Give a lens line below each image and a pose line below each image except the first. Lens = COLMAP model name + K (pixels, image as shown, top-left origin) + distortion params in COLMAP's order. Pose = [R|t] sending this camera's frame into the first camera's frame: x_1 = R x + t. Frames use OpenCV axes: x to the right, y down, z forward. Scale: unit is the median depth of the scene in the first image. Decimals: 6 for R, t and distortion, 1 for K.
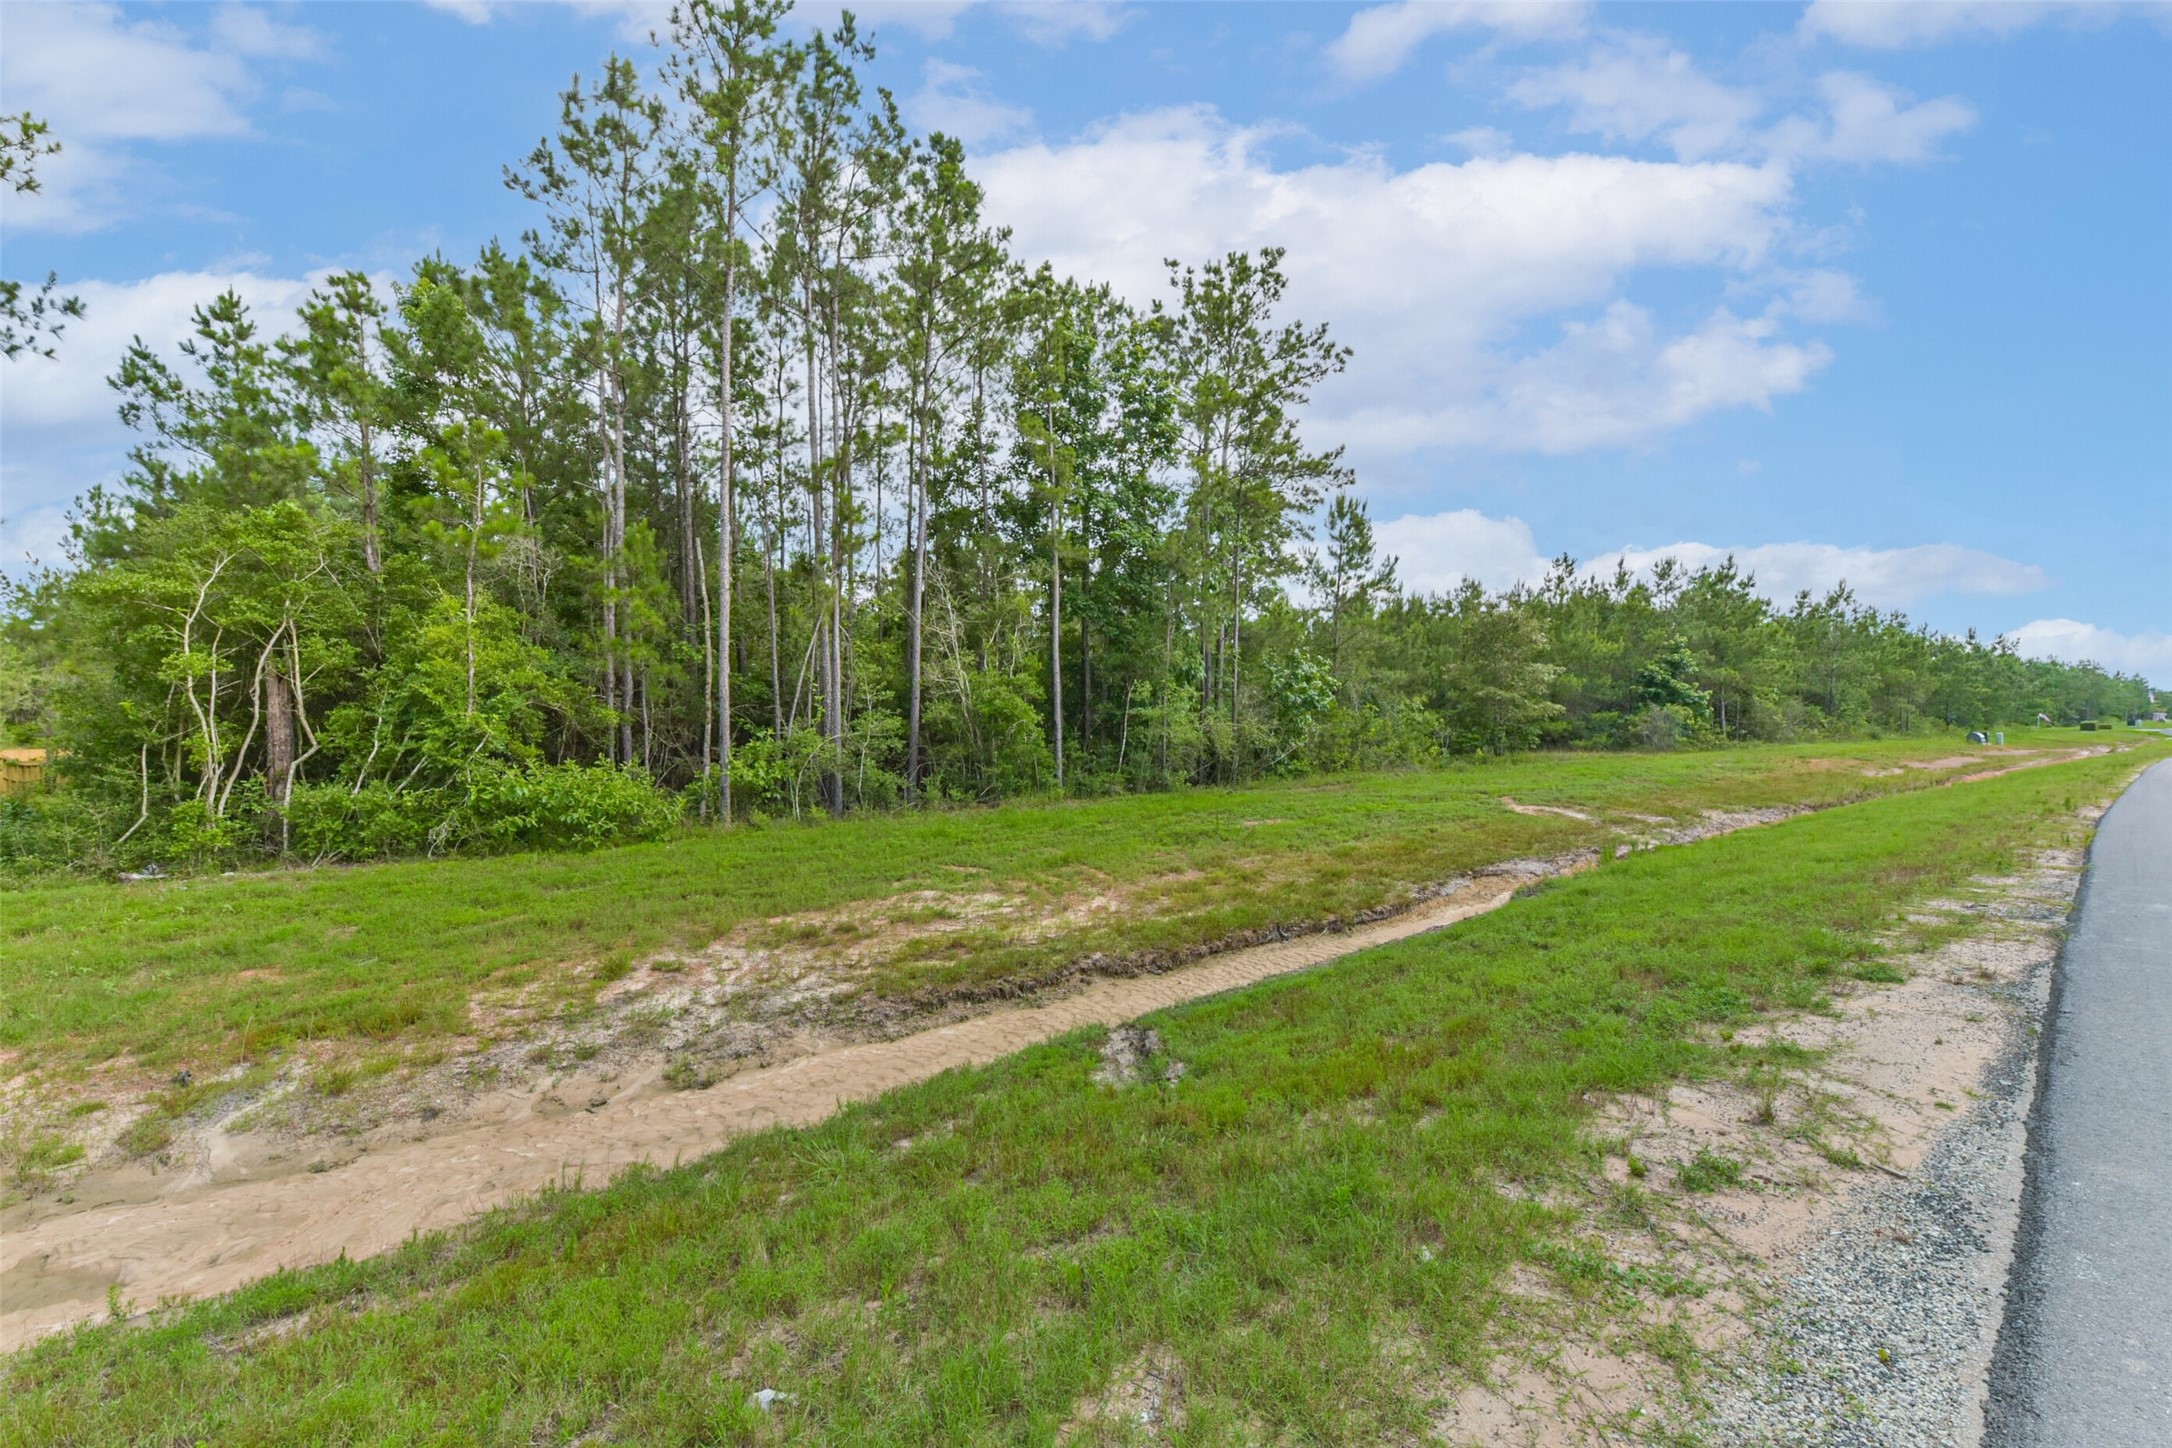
lens RADIAL K [[870.5, 0, 1090.1], [0, 870.5, 731.4], [0, 0, 1]] dist [-0.016358, -0.001815]
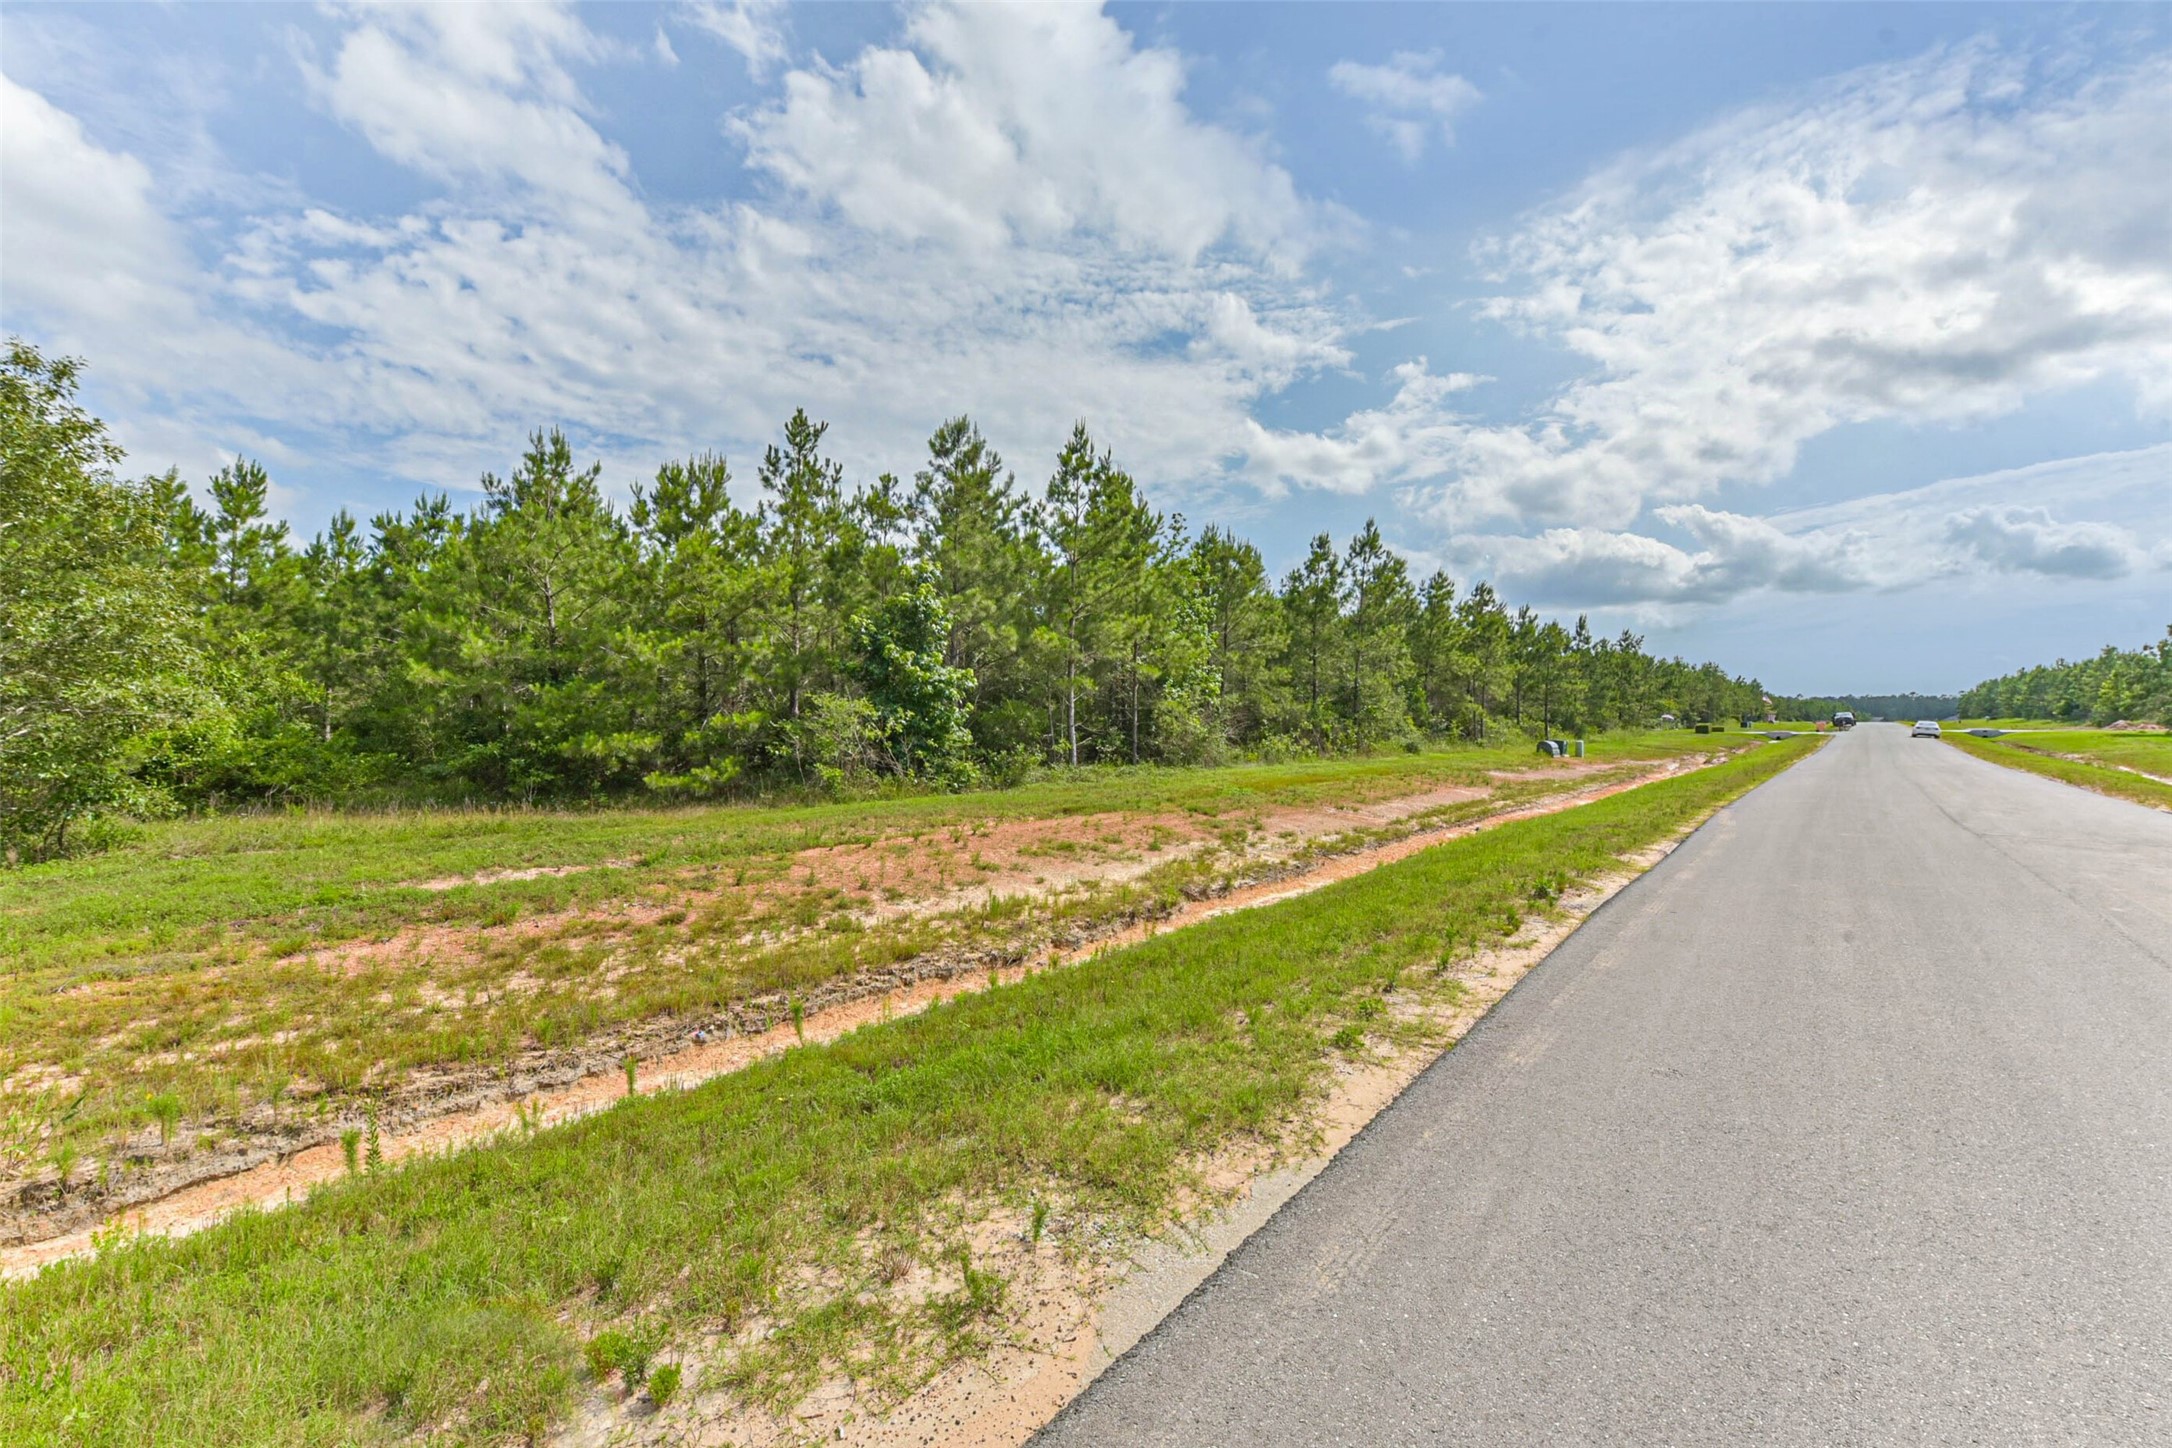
lens RADIAL K [[870.5, 0, 1079.0], [0, 870.5, 727.8], [0, 0, 1]] dist [-0.016358, -0.001815]
pose [[0.975655, 0.001194, 0.219308, 0.280594], [-0.000945, 0.999999, -0.001243, -0.005131], [-0.219310, 0.001006, 0.975655, 0.209131]]
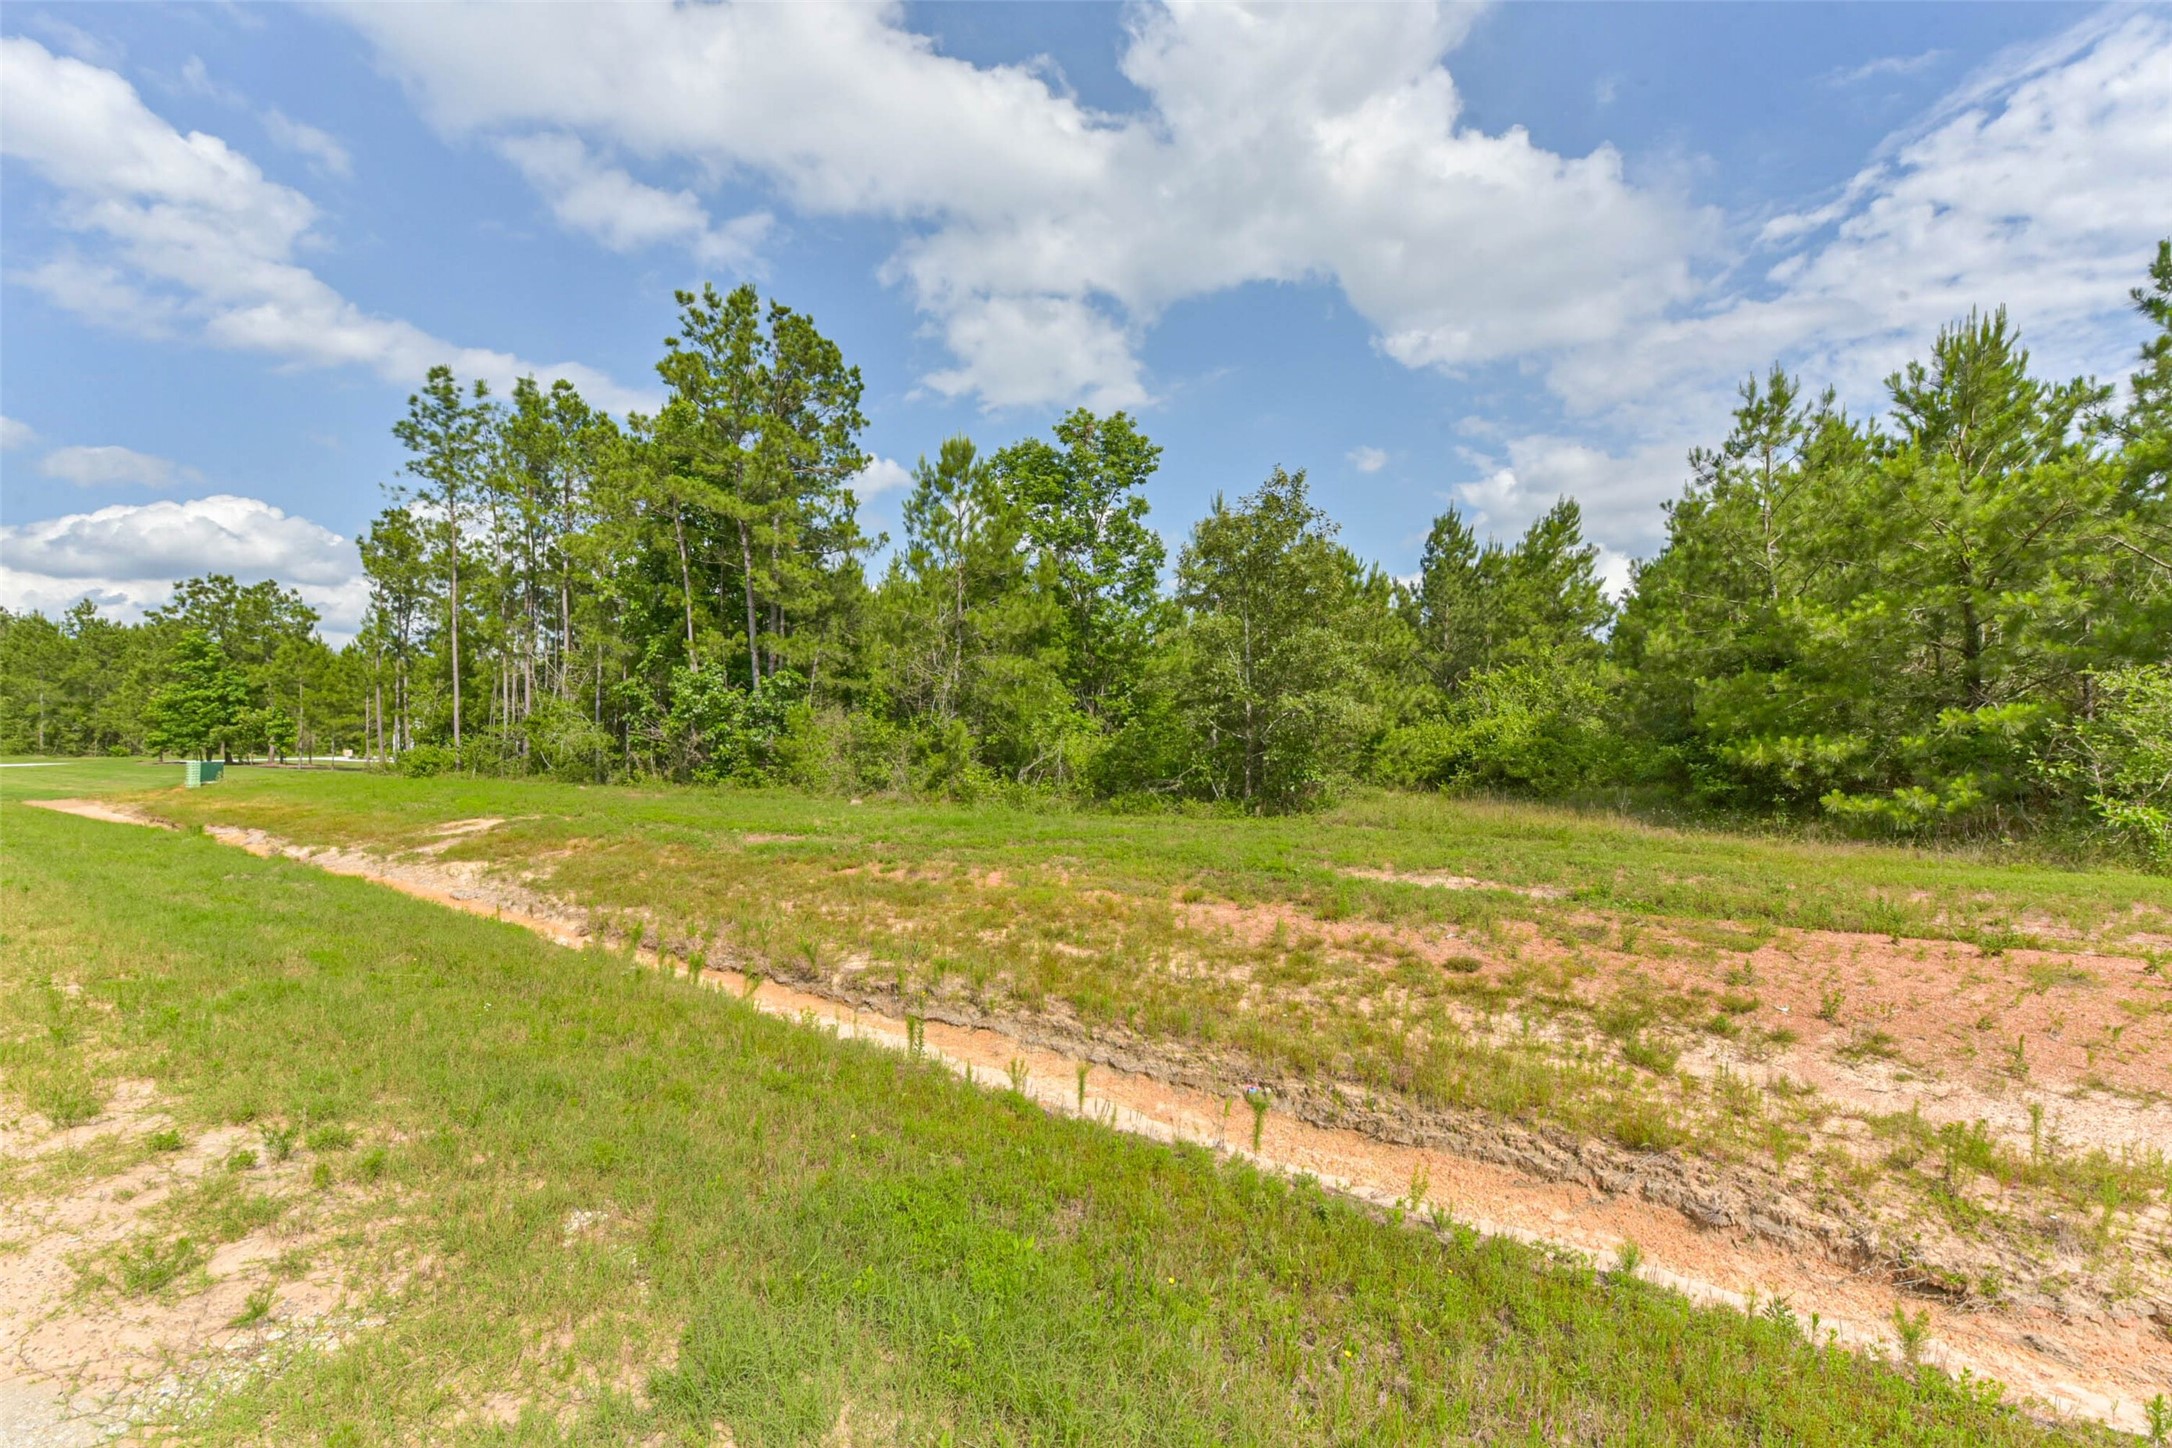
lens RADIAL K [[870.5, 0, 1070.9], [0, 870.5, 733.6], [0, 0, 1]] dist [-0.016358, -0.001815]
pose [[0.327551, 0.011089, -0.944768, 0.318605], [-0.005034, 0.999937, 0.009992, -0.005265], [0.944820, 0.001483, 0.327586, 0.254292]]
